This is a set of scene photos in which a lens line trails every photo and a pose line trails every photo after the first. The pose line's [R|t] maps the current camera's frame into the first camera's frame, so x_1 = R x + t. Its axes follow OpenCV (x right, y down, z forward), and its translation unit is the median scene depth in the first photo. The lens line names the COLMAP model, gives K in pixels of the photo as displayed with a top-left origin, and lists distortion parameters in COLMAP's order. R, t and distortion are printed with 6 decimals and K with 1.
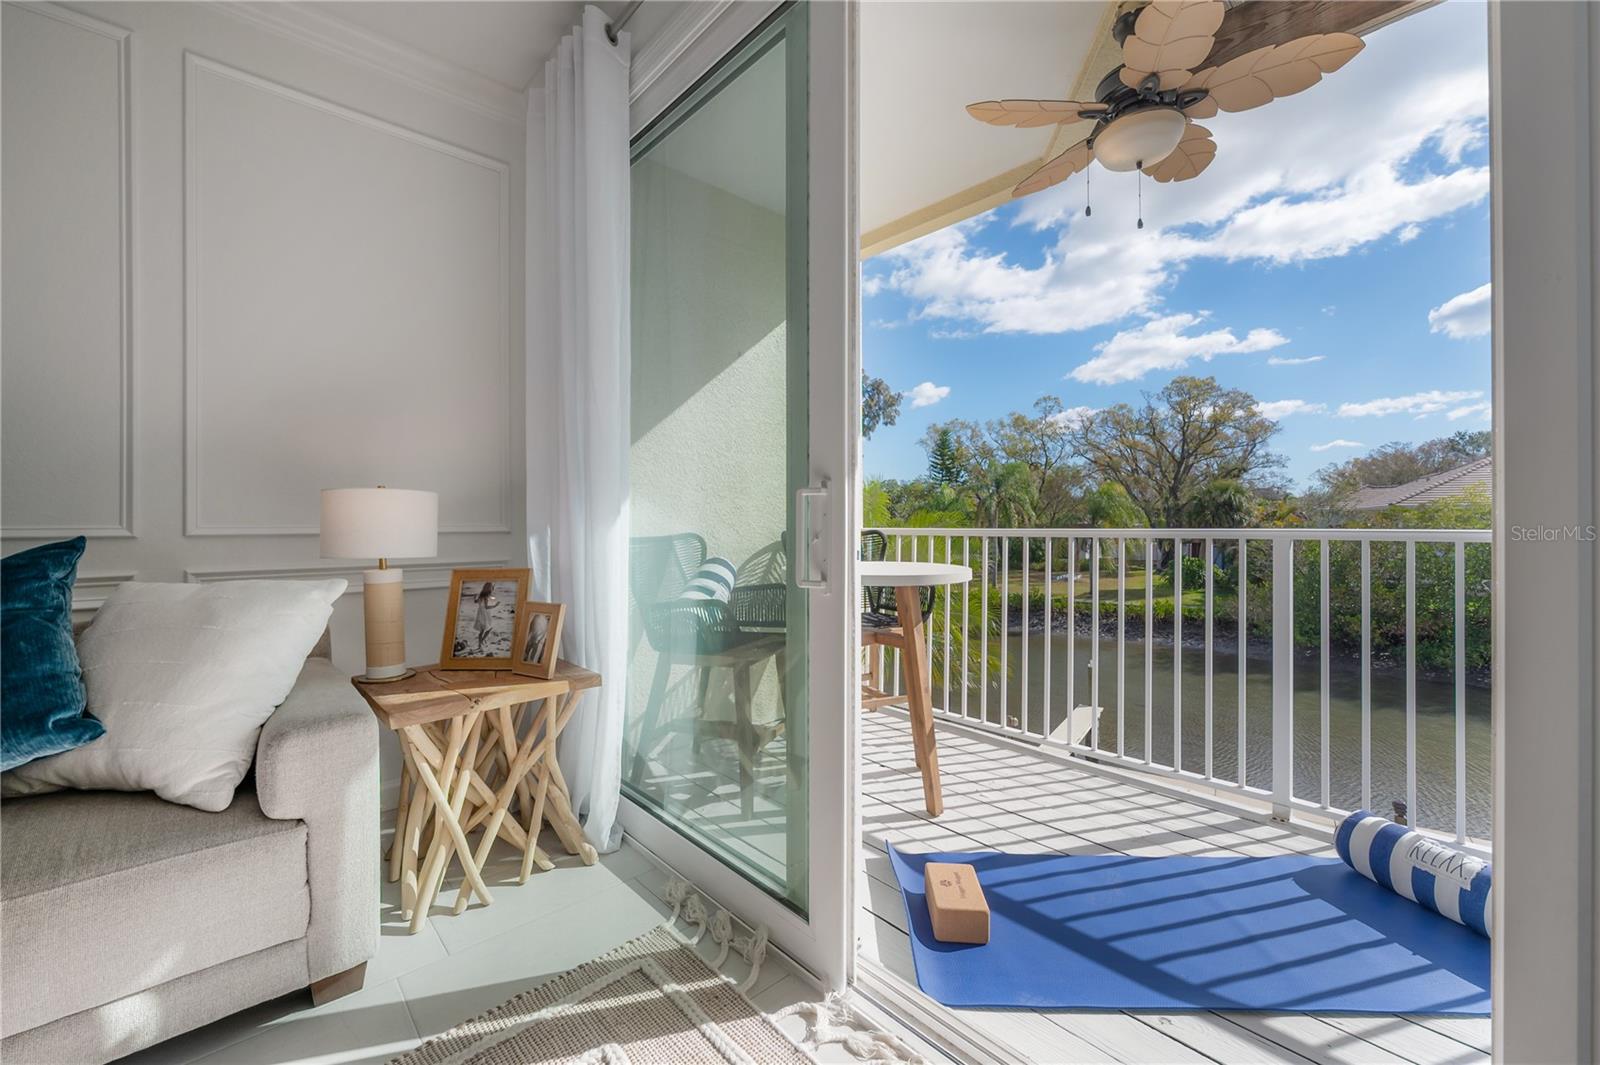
lens RADIAL K [[641.1, 0, 786.1], [0, 641.1, 521.5], [0, 0, 1]] dist [-0.004387, -0.000344]
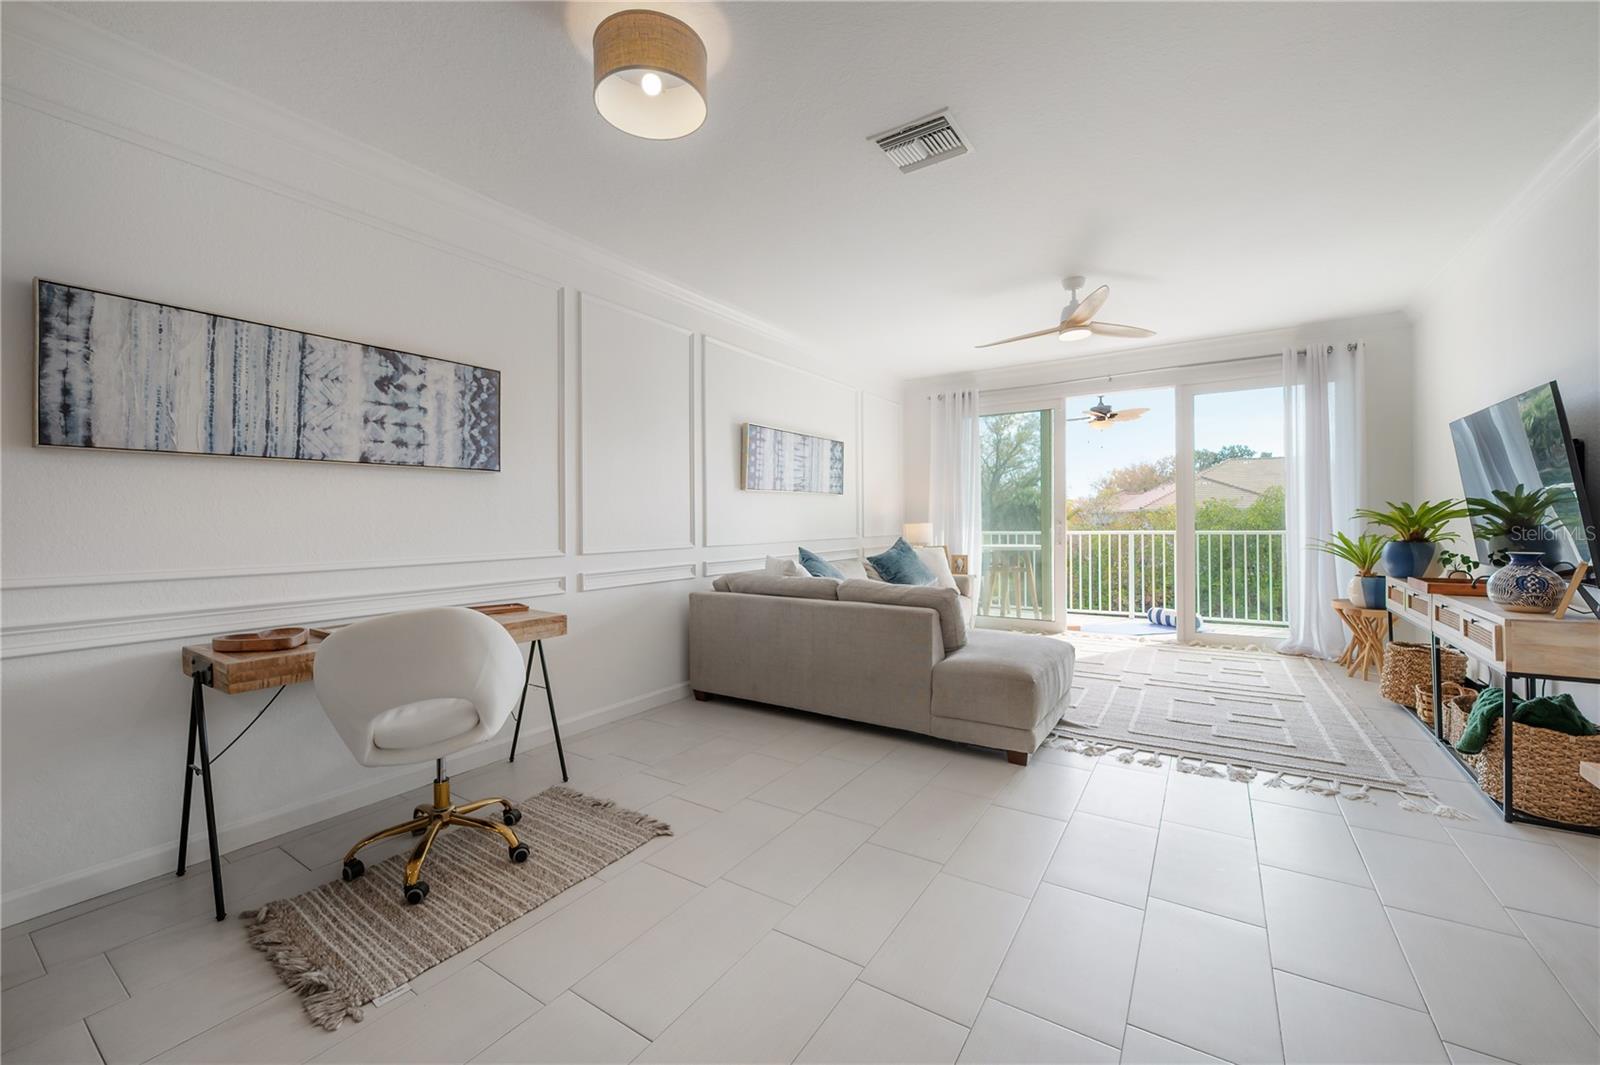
lens RADIAL K [[641.1, 0, 794.4], [0, 641.1, 519.0], [0, 0, 1]] dist [-0.004387, -0.000344]
pose [[0.964766, -0.004327, 0.263075, -2.457112], [0.005554, 0.999977, -0.003920, -0.068630], [-0.263052, 0.005243, 0.964768, -2.404864]]
